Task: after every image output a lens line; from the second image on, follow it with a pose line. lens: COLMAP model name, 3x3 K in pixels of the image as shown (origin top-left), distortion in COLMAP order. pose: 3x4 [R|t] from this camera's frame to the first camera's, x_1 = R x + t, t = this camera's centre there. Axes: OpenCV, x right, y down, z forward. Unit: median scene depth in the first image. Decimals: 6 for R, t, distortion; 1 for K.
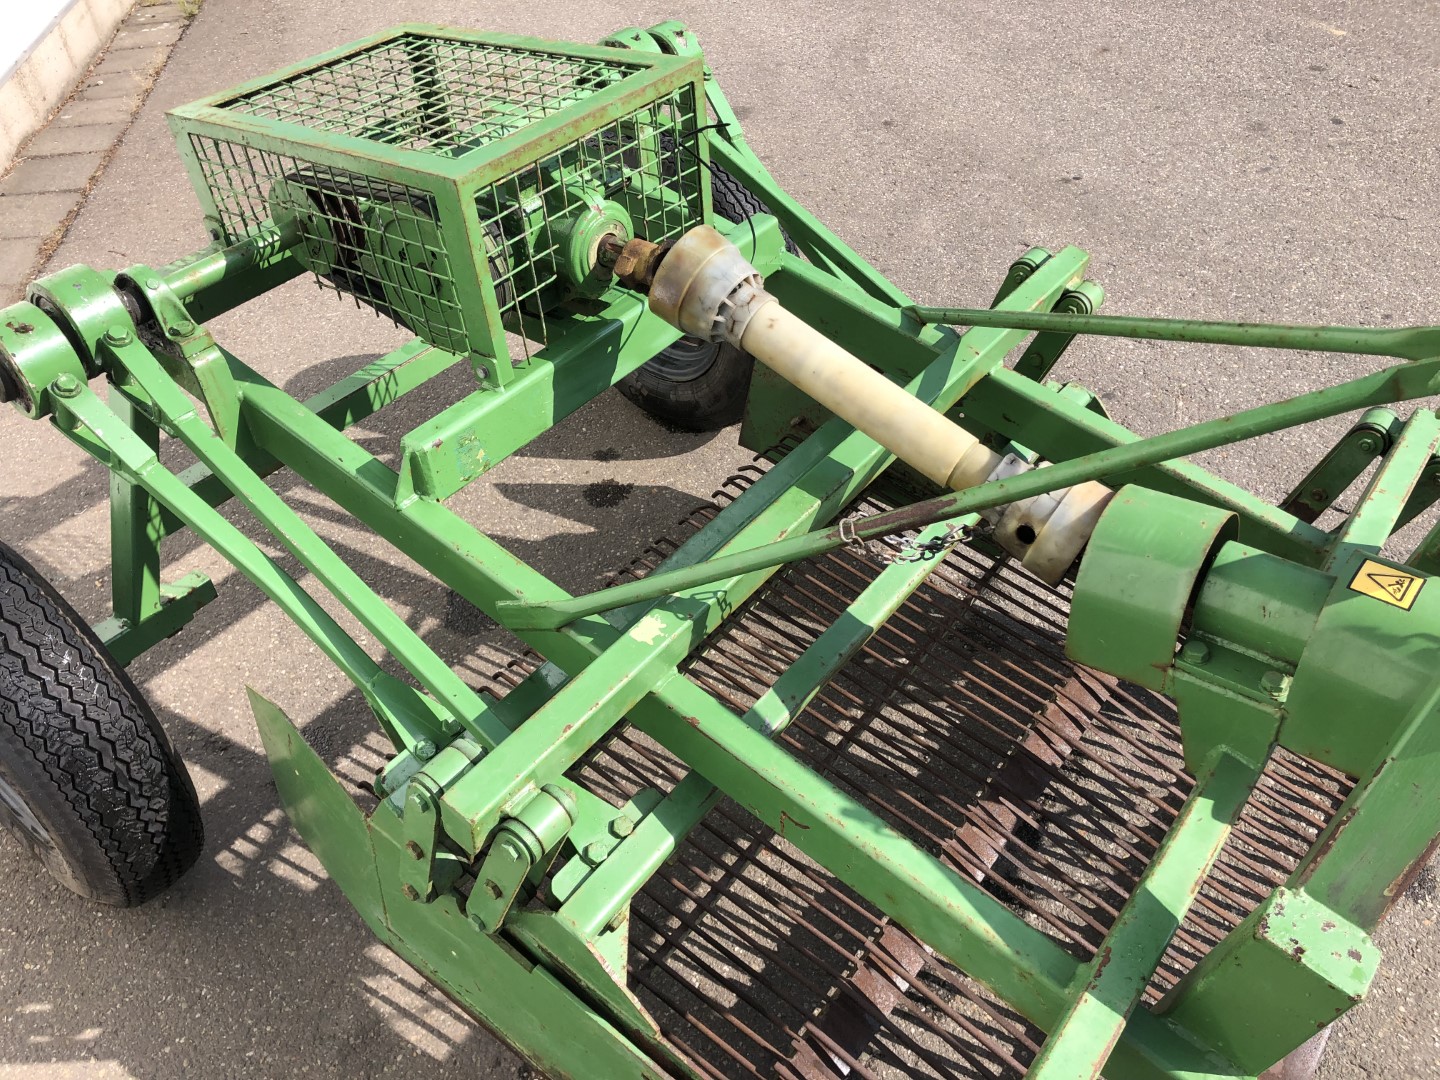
lens RADIAL K [[1199.2, 0, 717.8], [0, 1199.2, 538.8], [0, 0, 1]] dist [-0.013248, 0.012814]
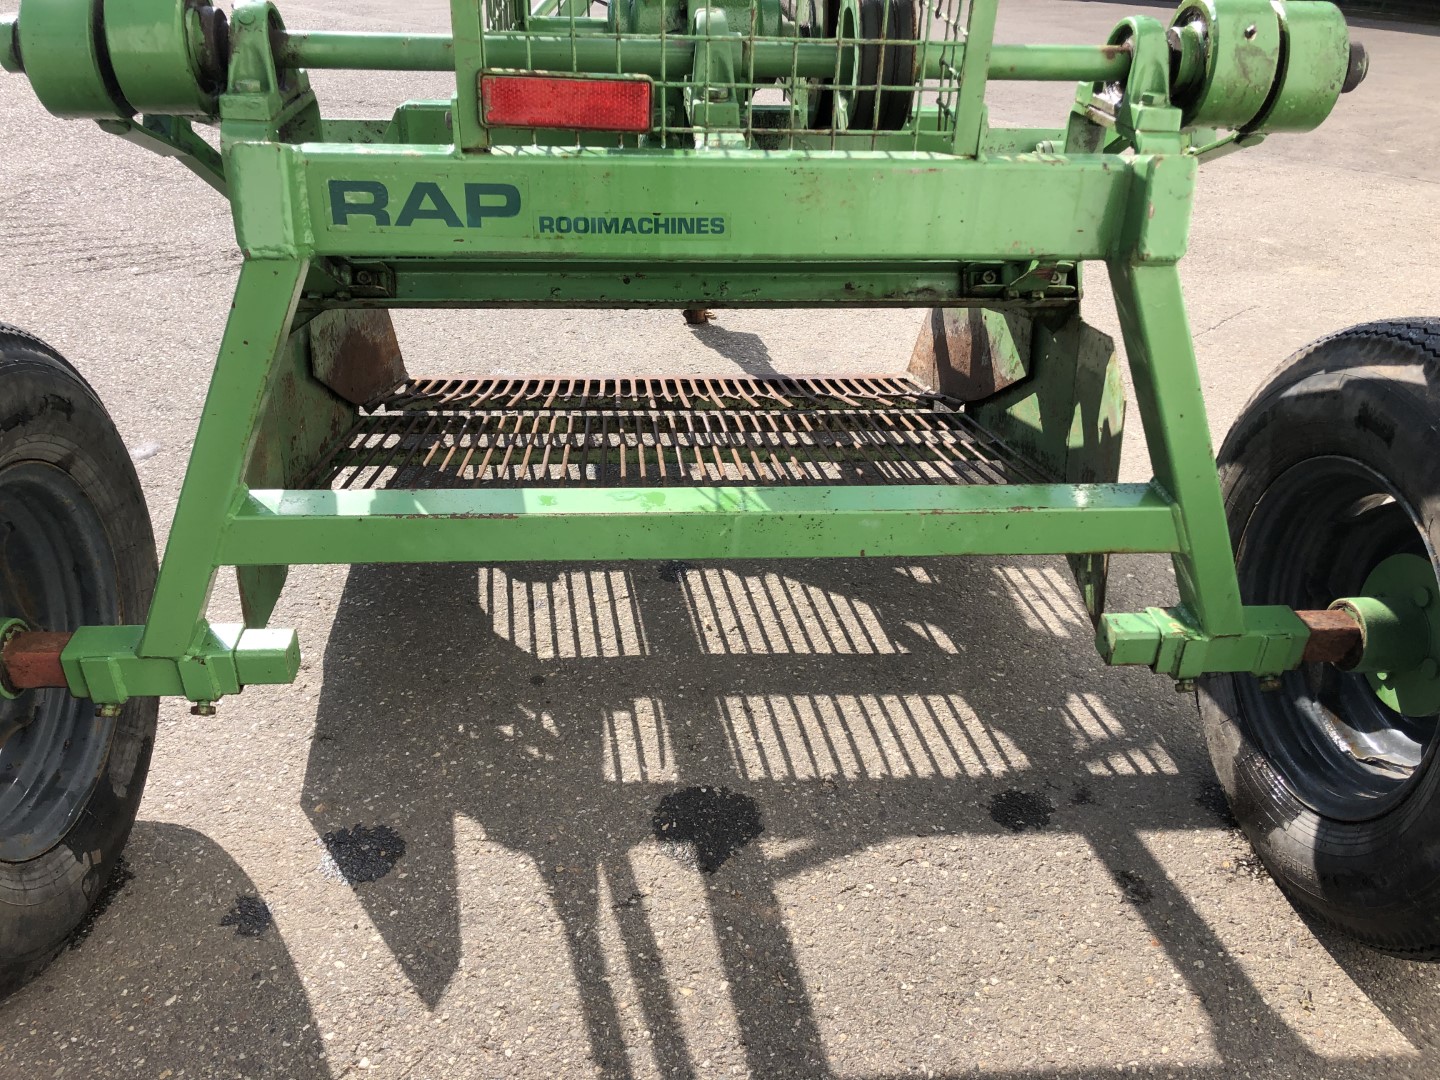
lens RADIAL K [[1199.2, 0, 715.6], [0, 1199.2, 549.5], [0, 0, 1]] dist [-0.013248, 0.012814]
pose [[-0.673677, -0.298856, 0.675902, -0.723913], [0.487009, 0.508381, 0.710191, -0.572192], [-0.555860, 0.807610, -0.196939, 1.219198]]
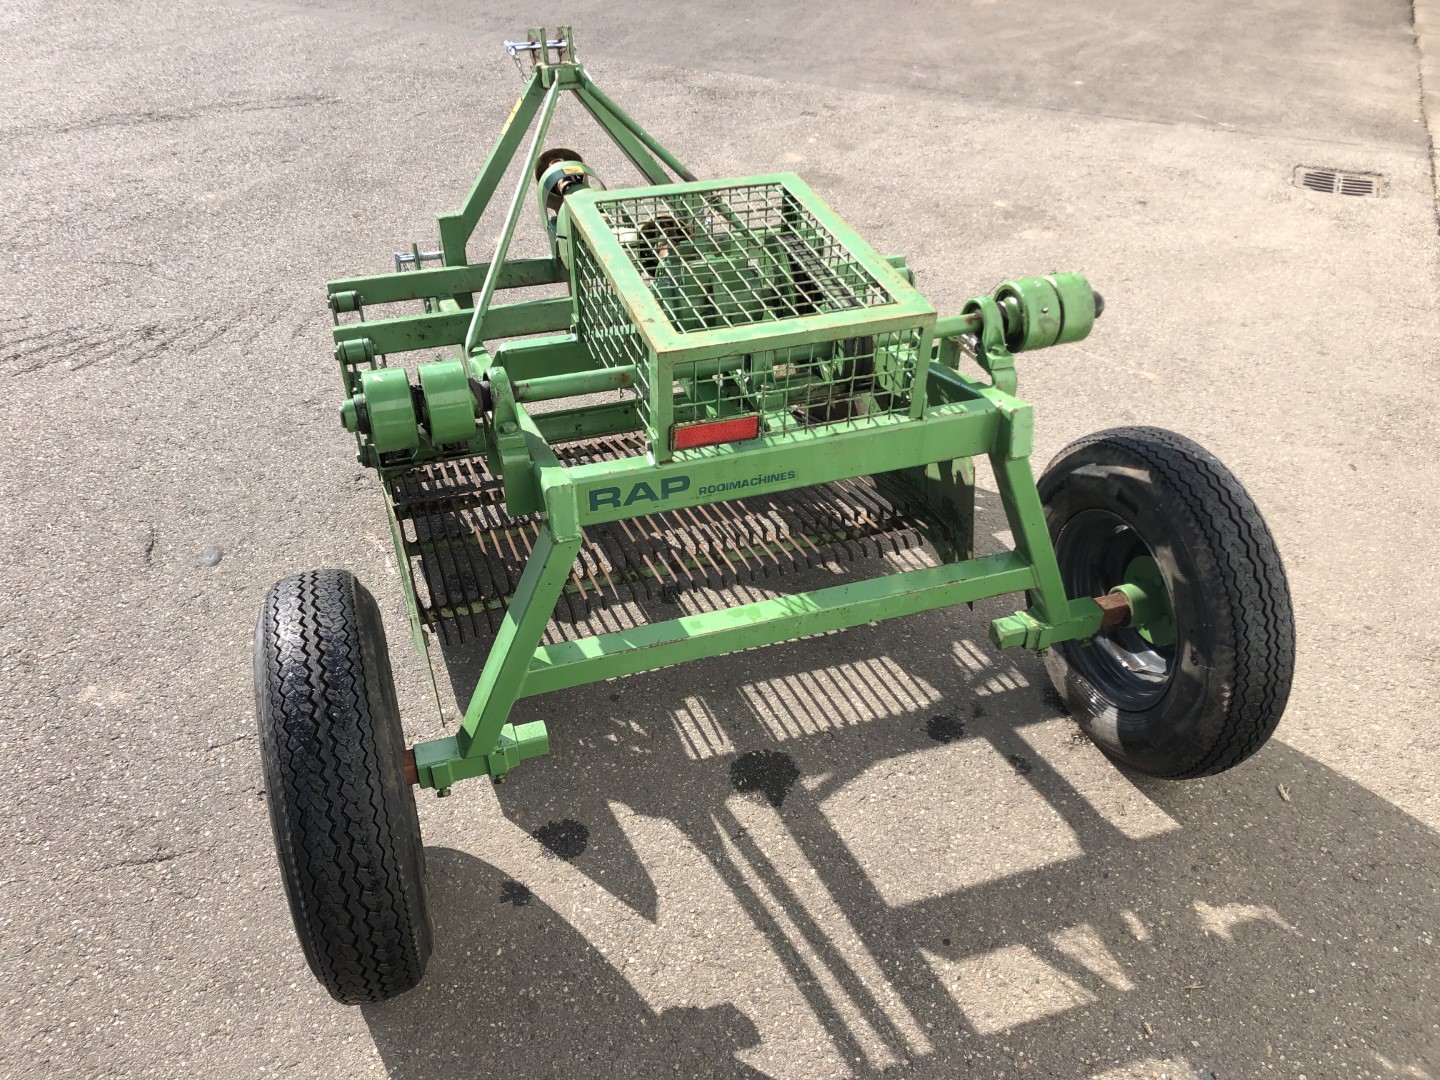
lens RADIAL K [[1199.2, 0, 719.5], [0, 1199.2, 533.1], [0, 0, 1]] dist [-0.013248, 0.012814]
pose [[-0.832833, -0.241951, 0.497844, -0.764693], [0.397321, 0.364900, 0.842012, -1.088248], [-0.385389, 0.899059, -0.207769, 1.263080]]
